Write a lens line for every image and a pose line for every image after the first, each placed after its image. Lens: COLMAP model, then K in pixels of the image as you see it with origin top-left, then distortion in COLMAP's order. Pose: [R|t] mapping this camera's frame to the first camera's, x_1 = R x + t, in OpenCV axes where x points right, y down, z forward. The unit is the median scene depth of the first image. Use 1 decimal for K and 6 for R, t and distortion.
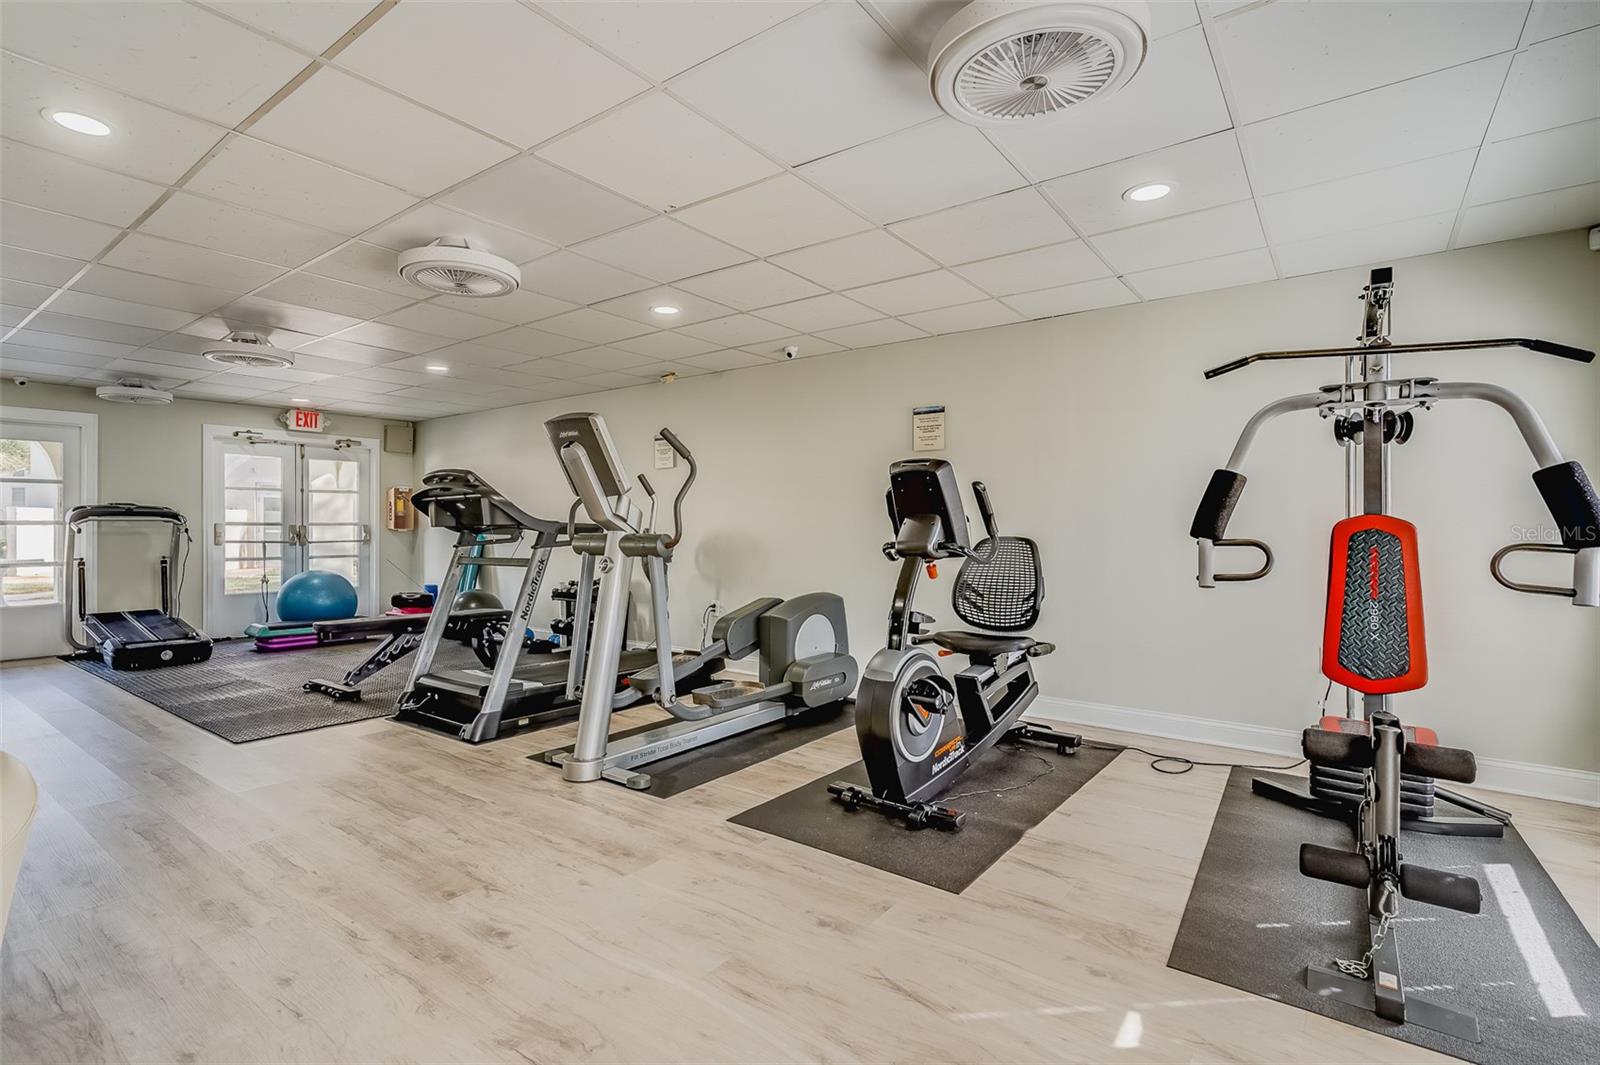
lens RADIAL K [[737.6, 0, 798.7], [0, 737.6, 529.2], [0, 0, 1]] dist [-0.004784, 0.000304]
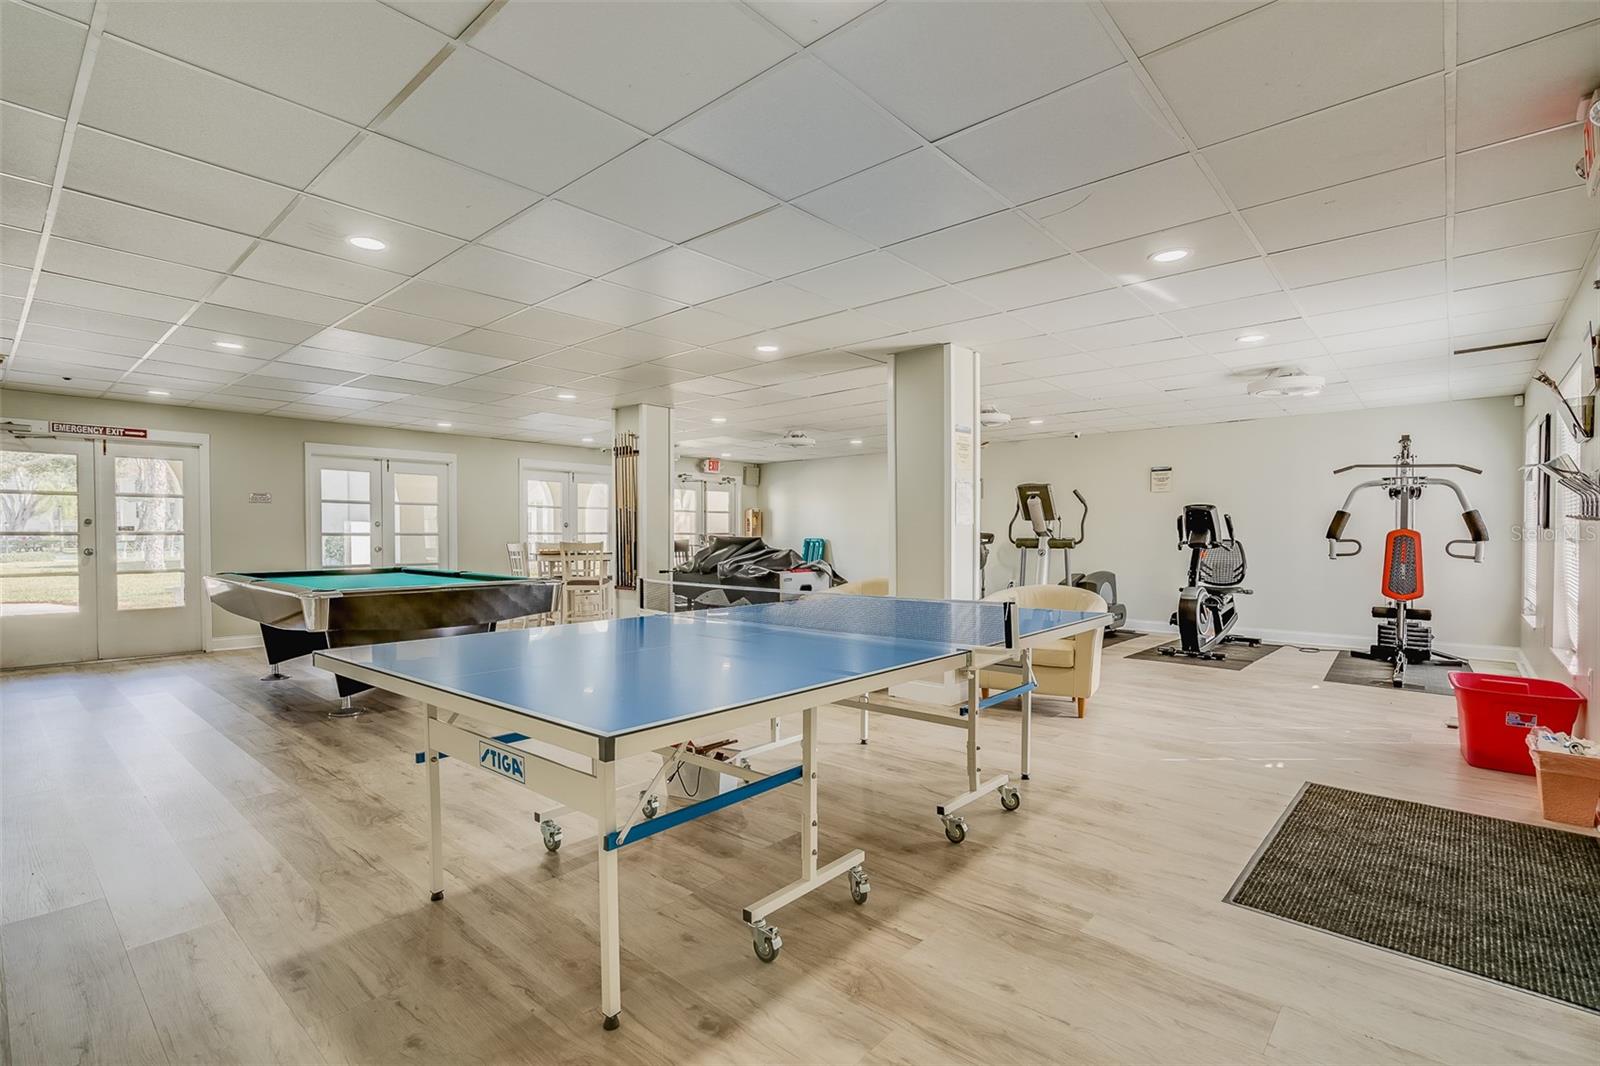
lens RADIAL K [[737.6, 0, 830.6], [0, 737.6, 553.7], [0, 0, 1]] dist [-0.004784, 0.000304]
pose [[0.998685, -0.000676, -0.051269, -0.959659], [0.001736, 0.999786, 0.020635, 0.008693], [0.051244, -0.020697, 0.998472, -1.481838]]
